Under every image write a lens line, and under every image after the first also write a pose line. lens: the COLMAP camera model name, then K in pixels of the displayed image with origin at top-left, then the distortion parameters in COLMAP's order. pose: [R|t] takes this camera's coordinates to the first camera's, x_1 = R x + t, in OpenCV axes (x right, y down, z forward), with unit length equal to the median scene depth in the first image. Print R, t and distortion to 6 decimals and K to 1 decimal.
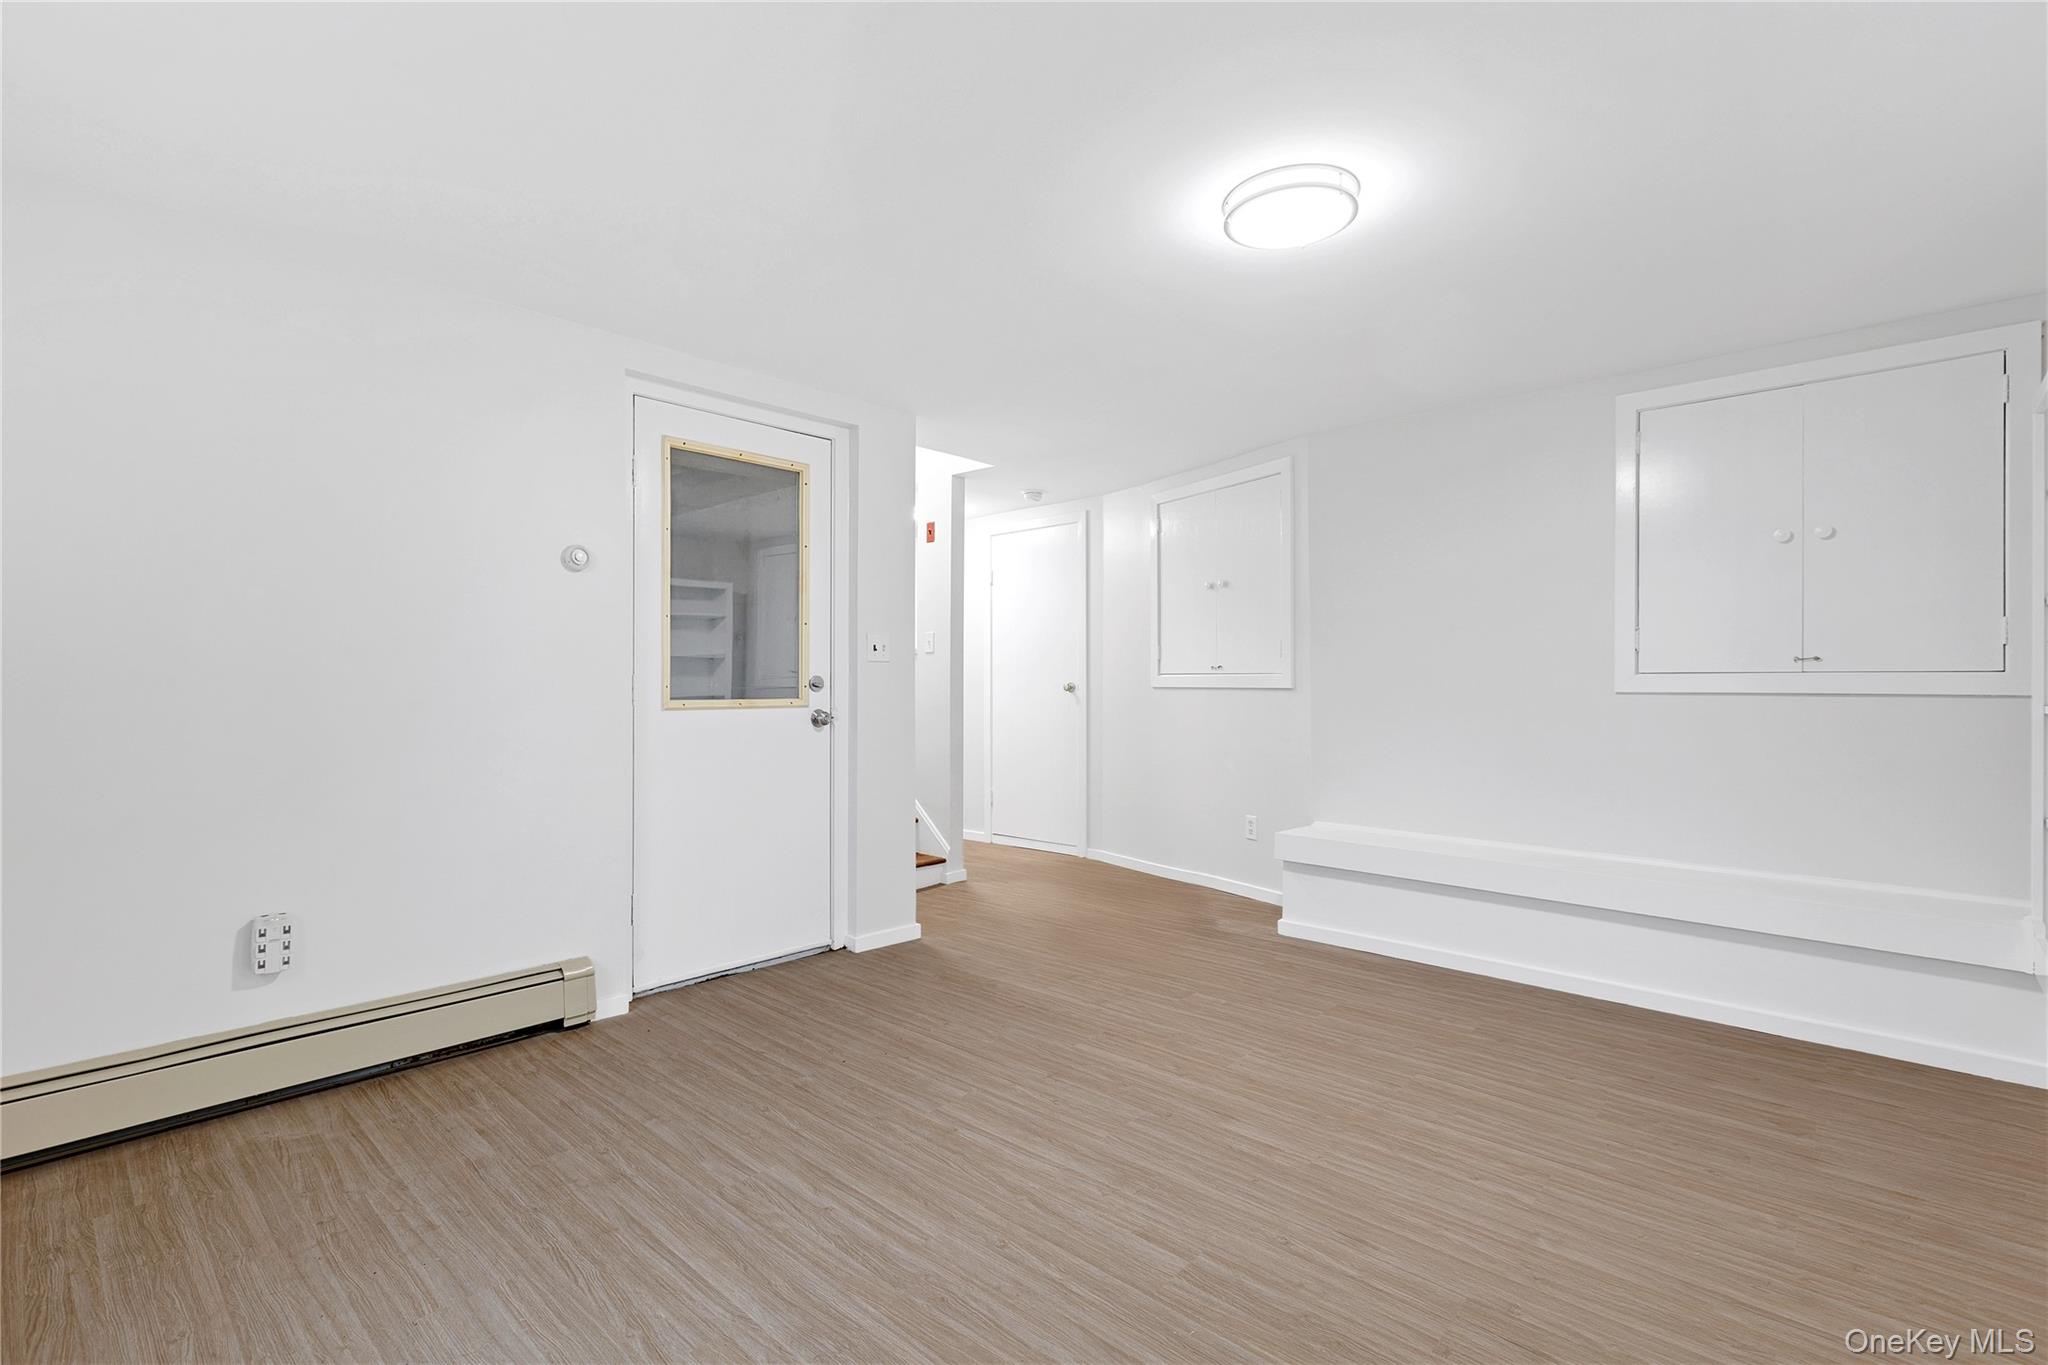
lens RADIAL K [[930.3, 0, 1024.1], [0, 930.3, 681.7], [0, 0, 1]] dist [0.002400, -0.000169]
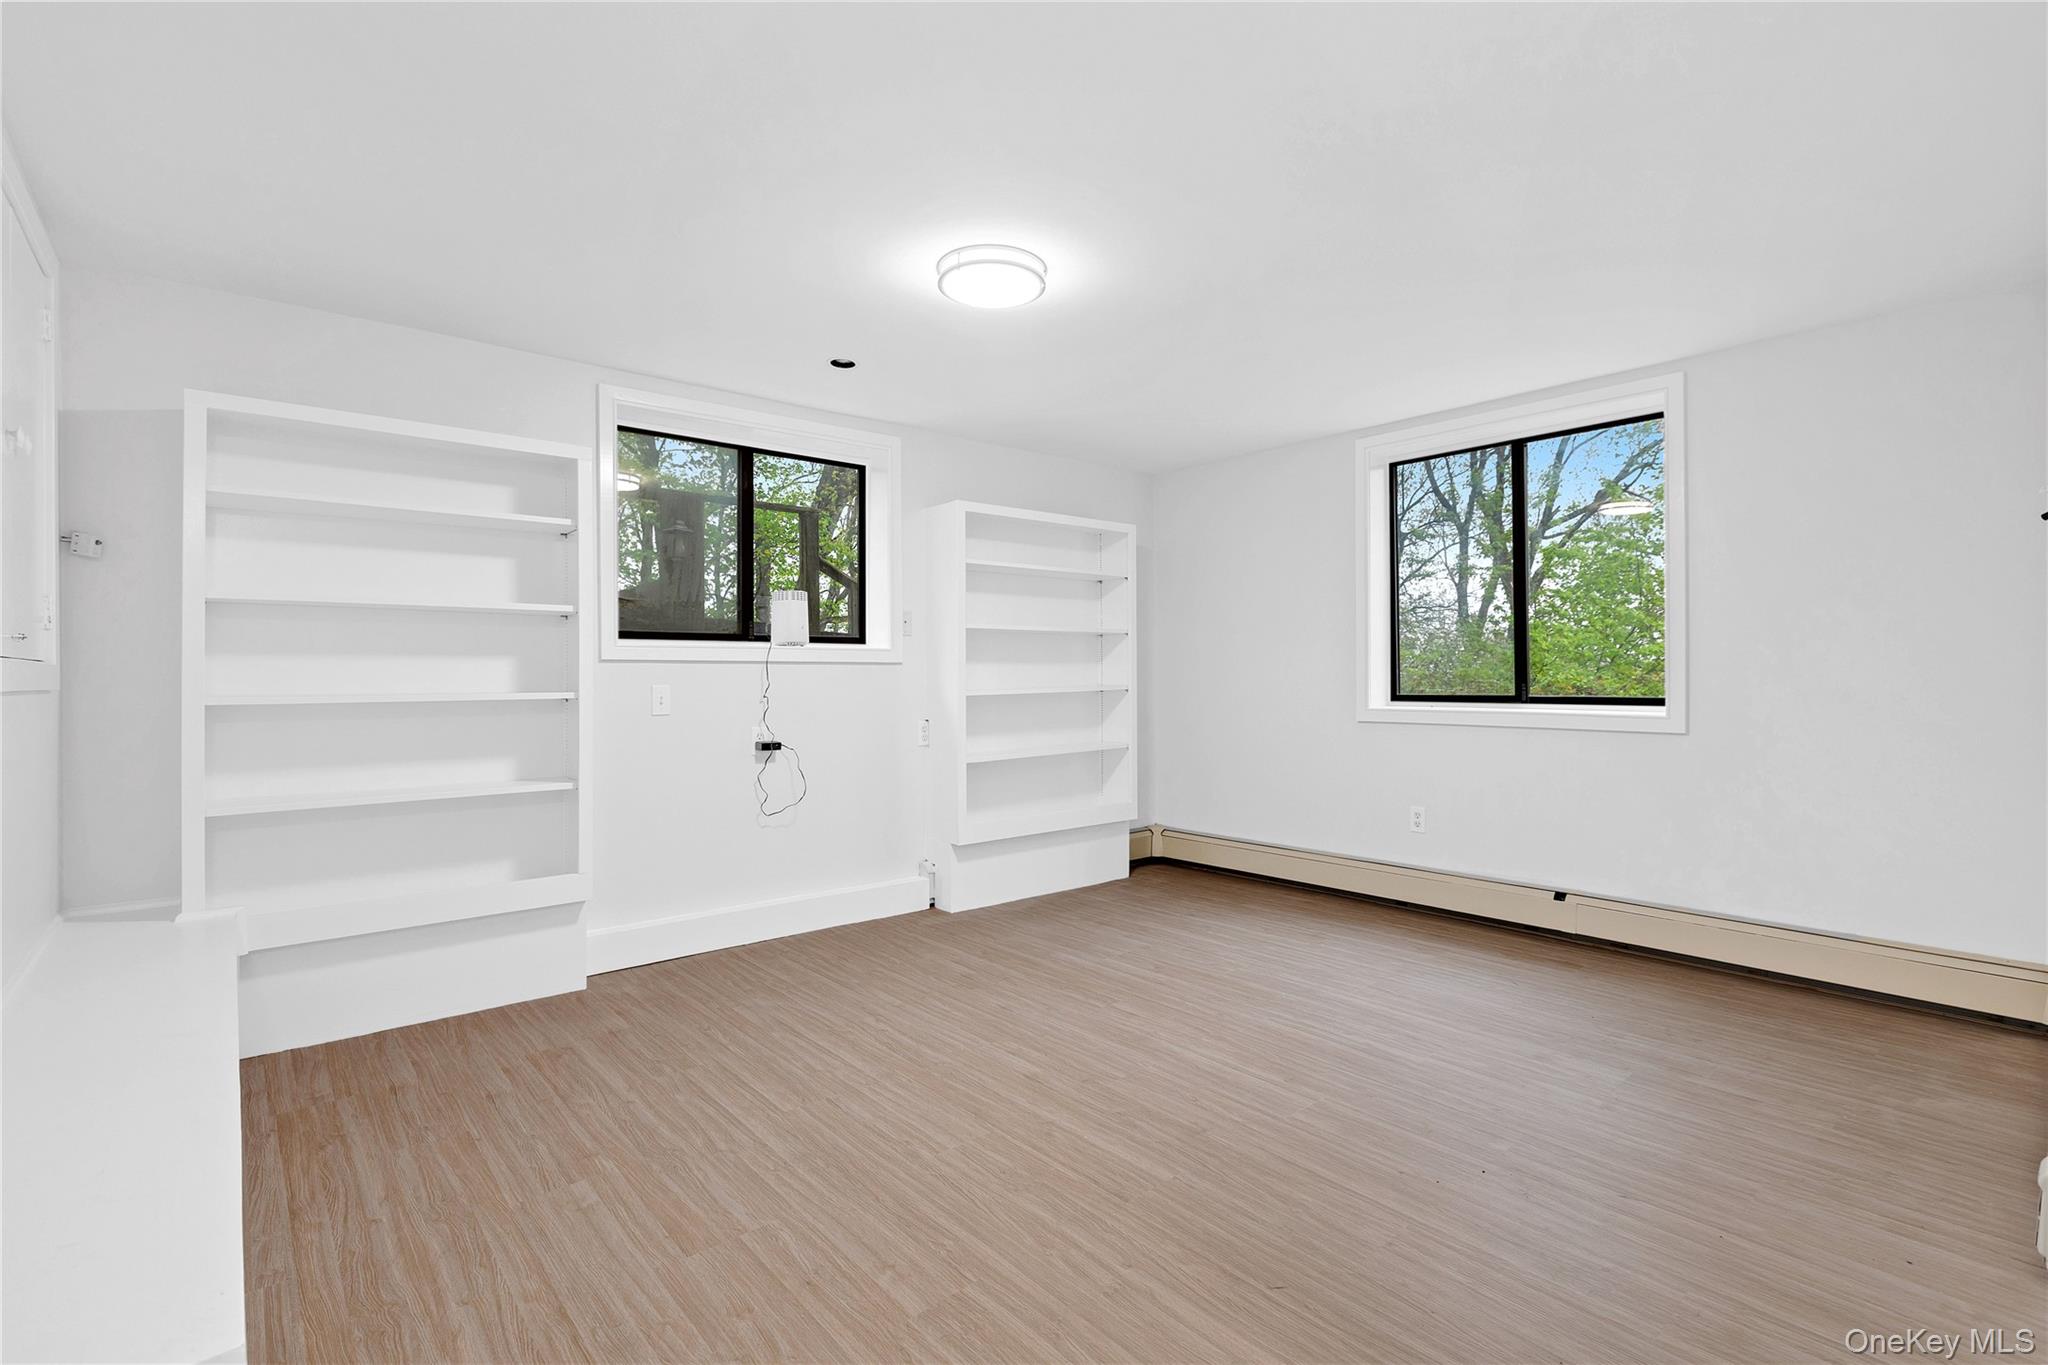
lens RADIAL K [[930.3, 0, 1024.0], [0, 930.3, 677.3], [0, 0, 1]] dist [0.002400, -0.000169]
pose [[-0.993293, 0.002538, 0.115596, 0.102854], [0.002643, 0.999996, 0.000758, 0.006268], [-0.115594, 0.001059, -0.993296, 2.086391]]
